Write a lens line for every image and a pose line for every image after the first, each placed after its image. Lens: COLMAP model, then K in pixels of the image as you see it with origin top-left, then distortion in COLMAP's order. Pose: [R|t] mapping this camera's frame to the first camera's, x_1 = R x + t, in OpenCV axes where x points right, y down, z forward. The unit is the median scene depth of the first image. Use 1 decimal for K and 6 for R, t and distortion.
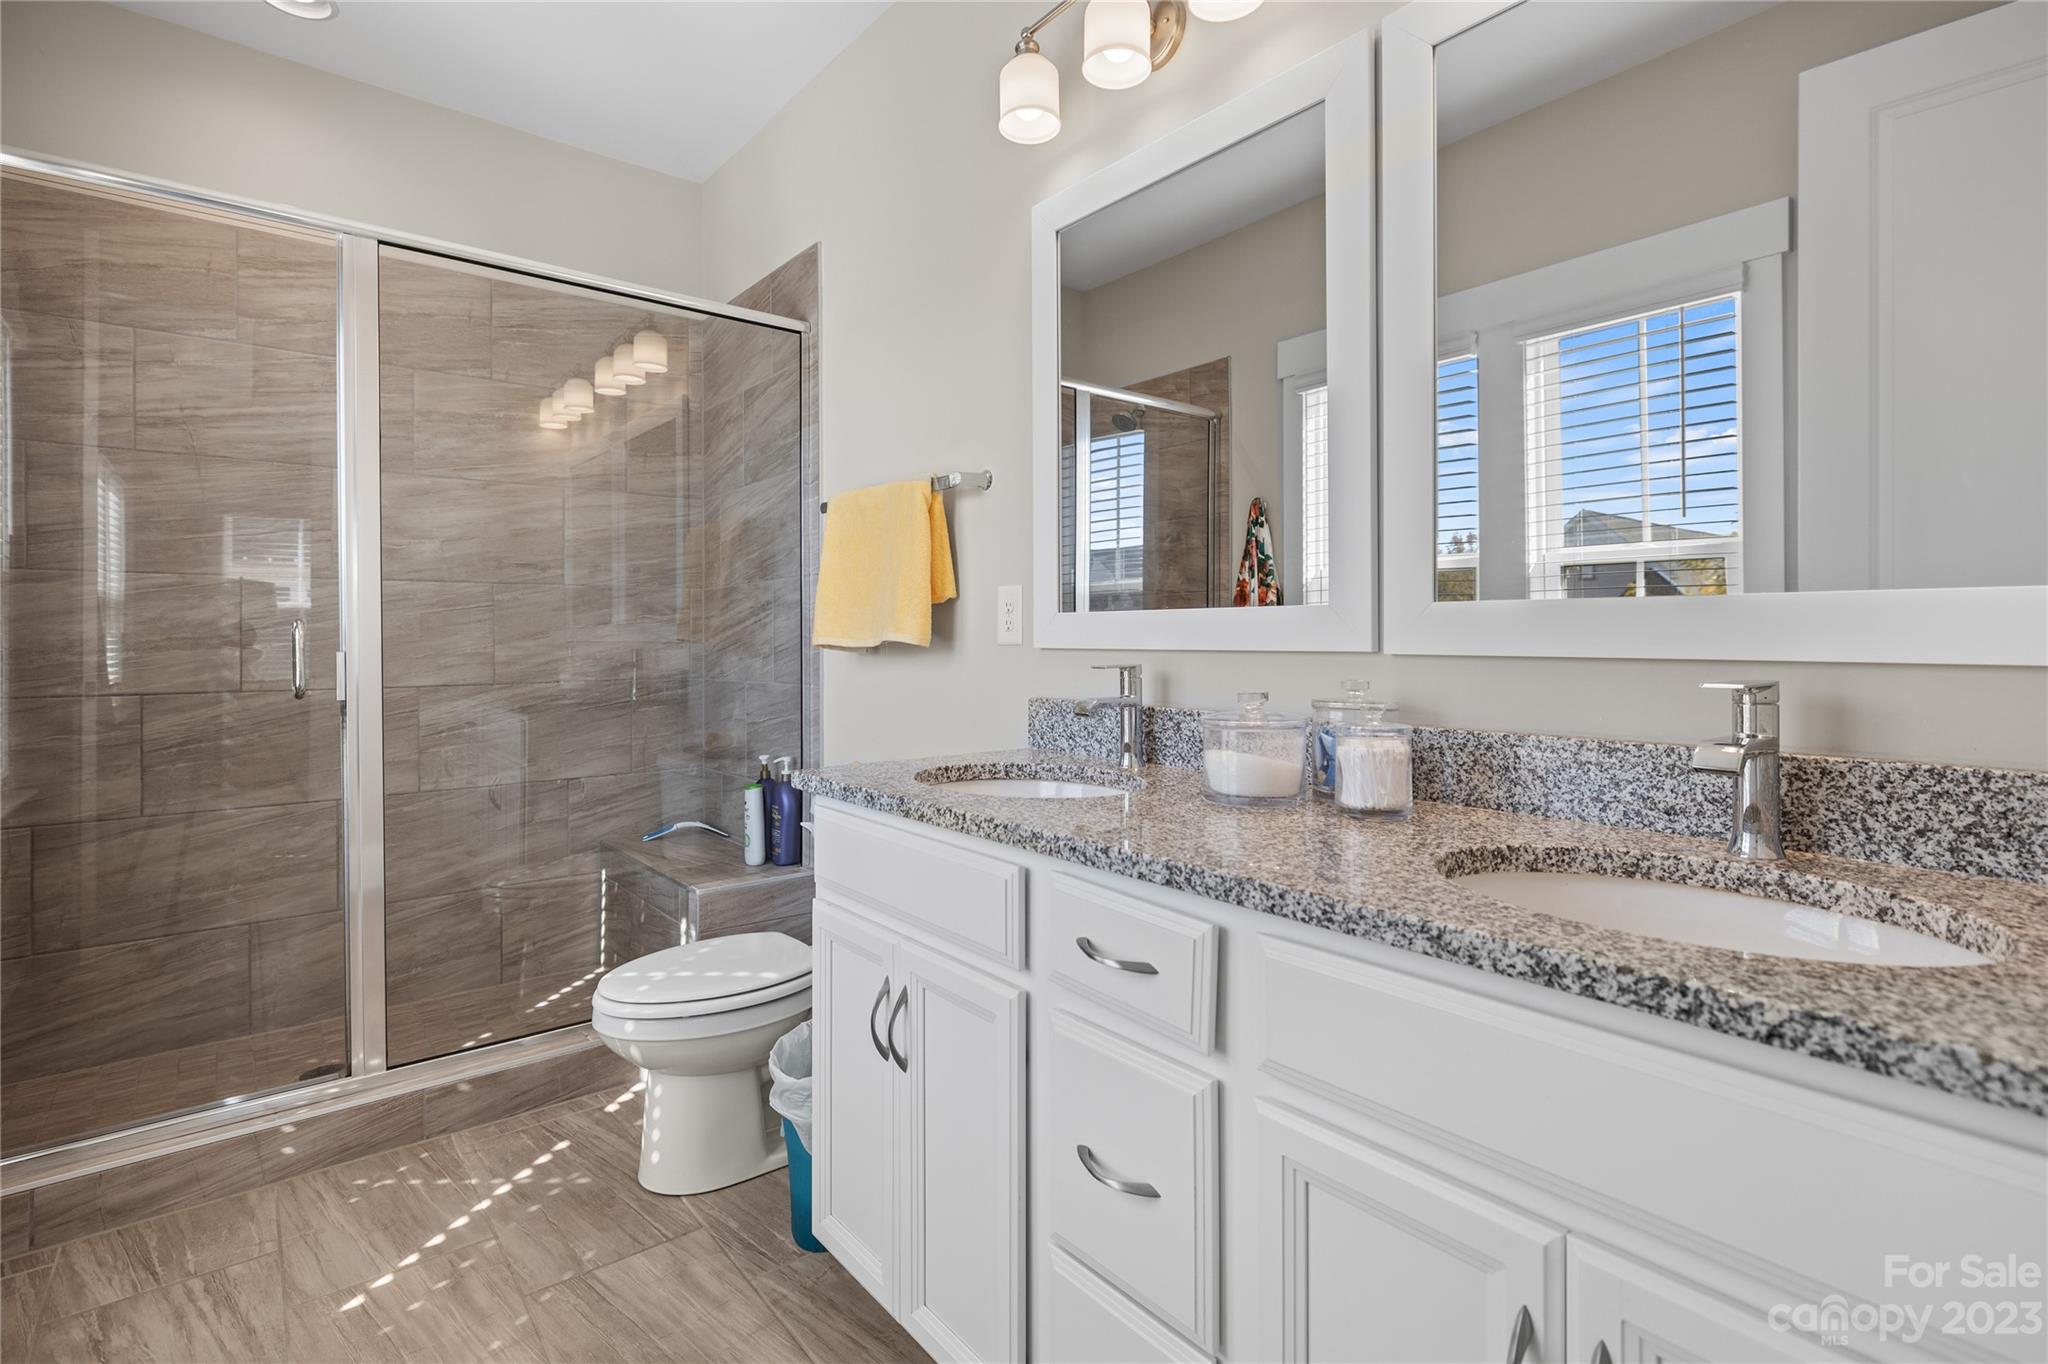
lens RADIAL K [[925.3, 0, 1033.1], [0, 925.3, 659.2], [0, 0, 1]] dist [-0.026763, 0.000163]
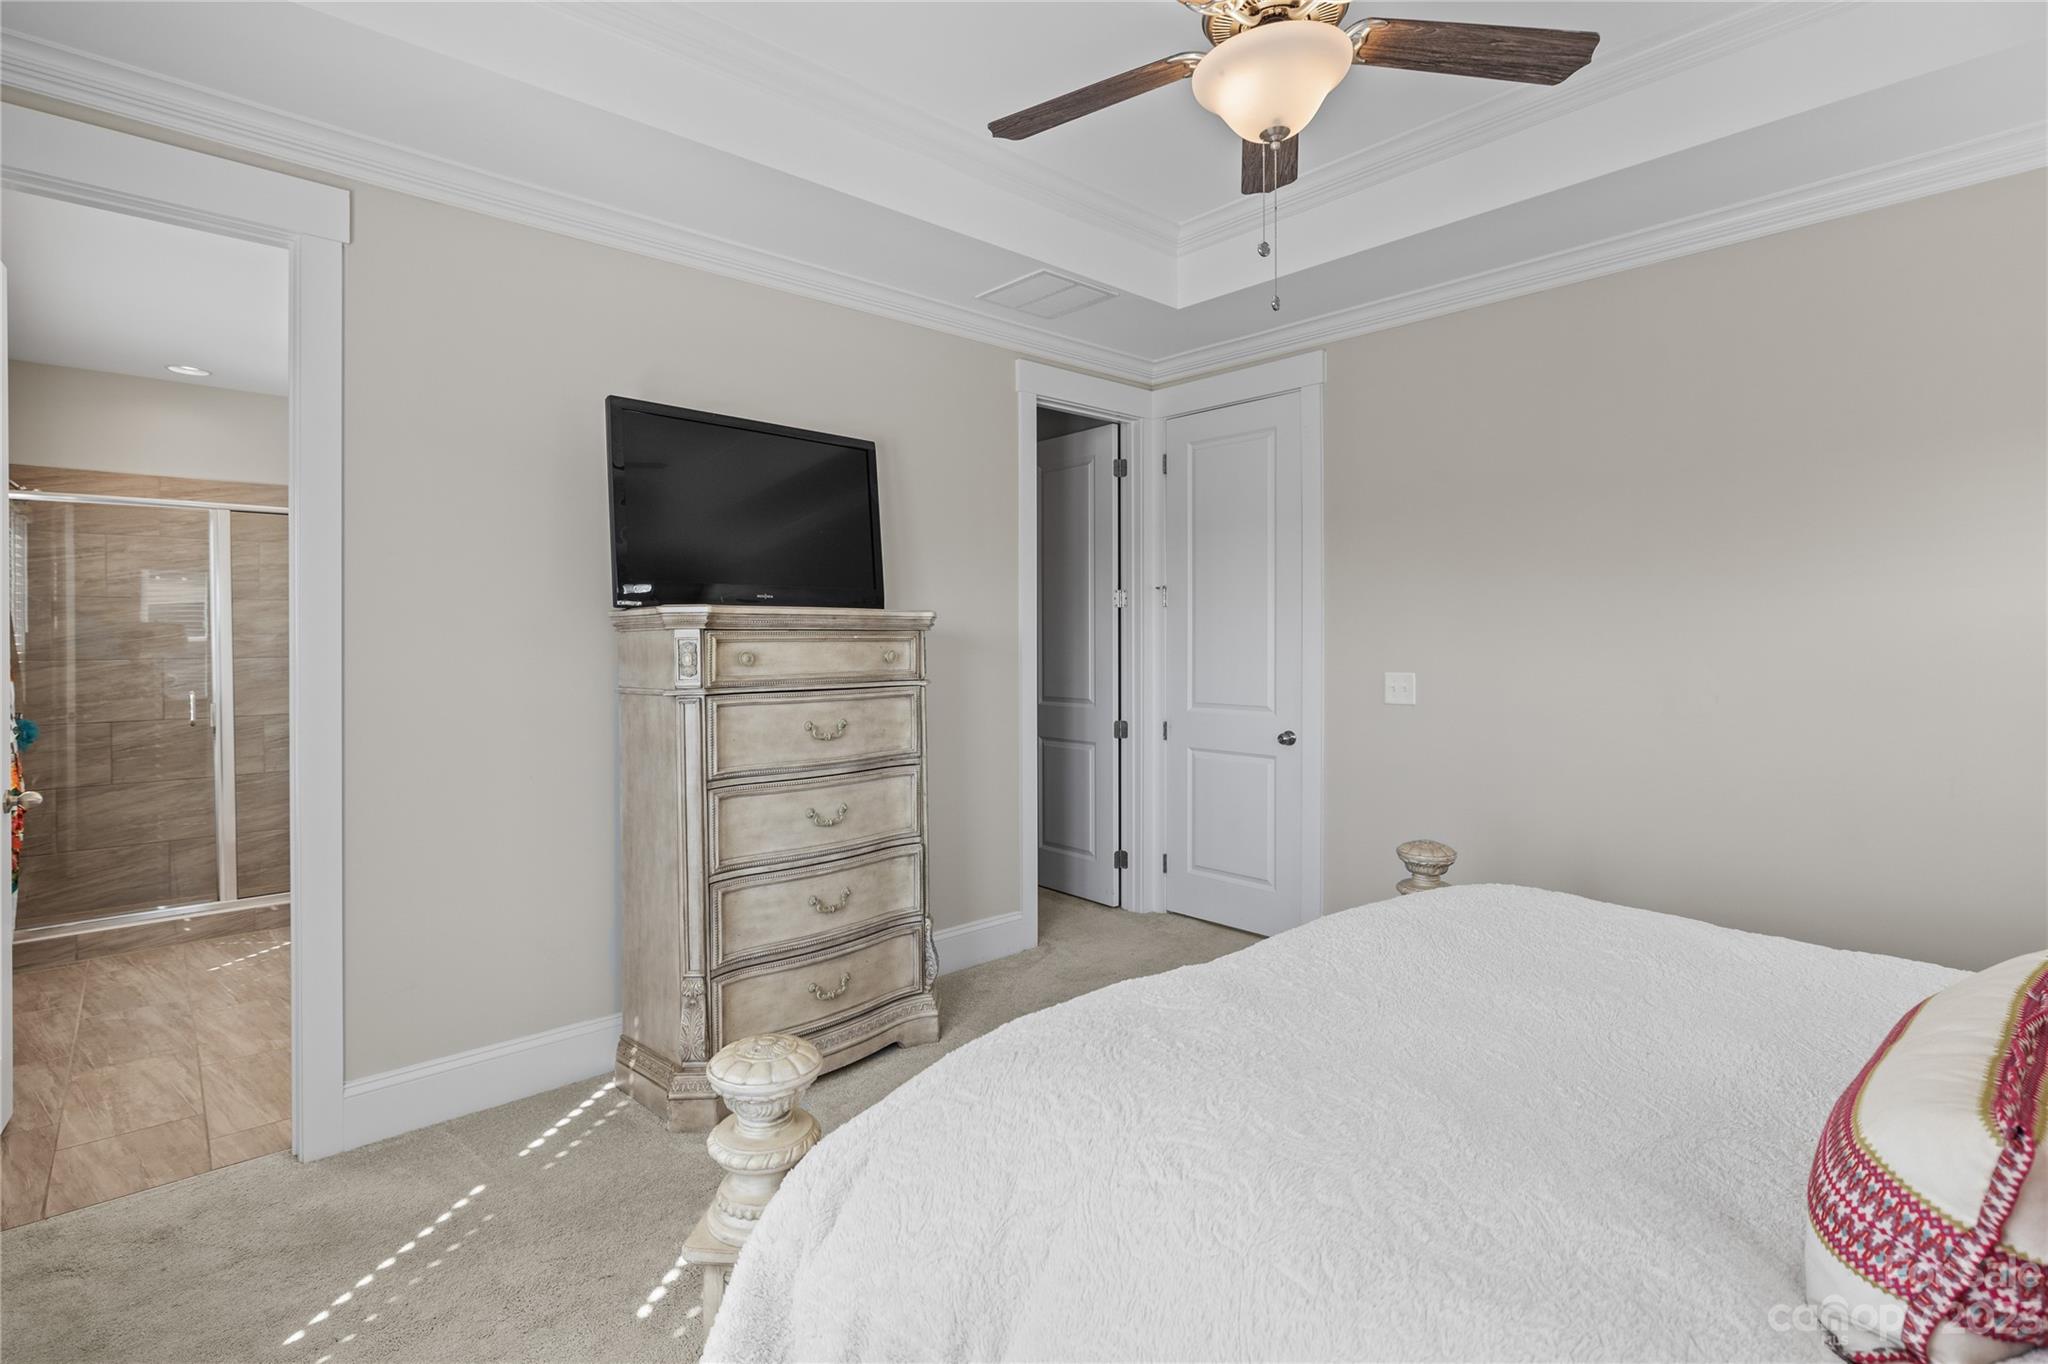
lens RADIAL K [[1047.0, 0, 1024.0], [0, 1047.0, 682.0], [0, 0, 1]] dist [-0.000744, 0.000438]
pose [[0.999924, -0.004426, -0.011526, 1.028907], [0.004515, 0.999961, 0.007644, -0.056737], [0.011492, -0.007696, 0.999904, -1.263655]]
